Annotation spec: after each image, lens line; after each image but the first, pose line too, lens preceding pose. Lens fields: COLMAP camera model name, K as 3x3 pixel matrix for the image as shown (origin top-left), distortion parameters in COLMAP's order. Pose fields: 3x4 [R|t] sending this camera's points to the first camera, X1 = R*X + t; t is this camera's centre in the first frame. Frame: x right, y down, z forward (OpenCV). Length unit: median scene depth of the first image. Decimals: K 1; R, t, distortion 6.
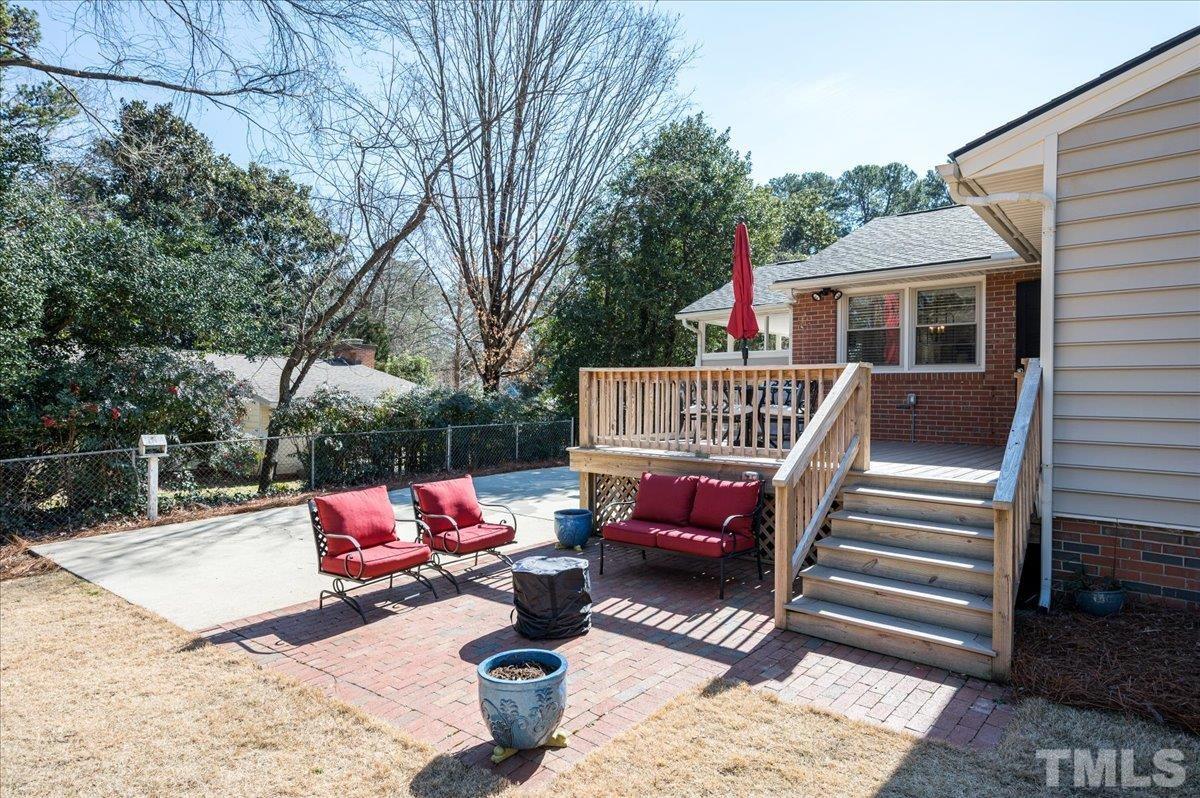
lens RADIAL K [[756.7, 0, 600.0], [0, 756.7, 399.0], [0, 0, 1]] dist [-0.002650, -0.000394]
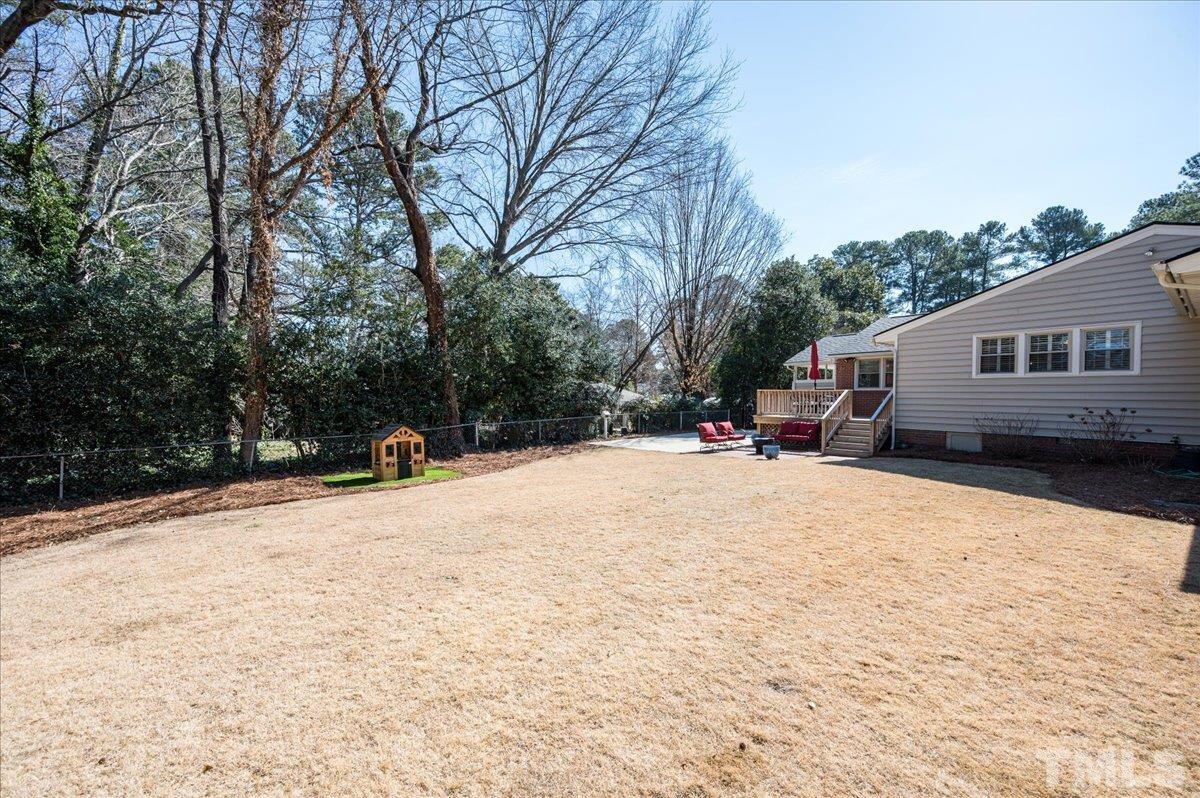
lens RADIAL K [[498.0, 0, 600.0], [0, 498.0, 399.0], [0, 0, 1]] dist [-0.000012, 0.000164]
pose [[0.974964, 0.003702, -0.222333, -0.170298], [-0.004949, 0.999975, -0.005054, 0.008569], [0.222308, 0.006028, 0.974958, -0.946779]]
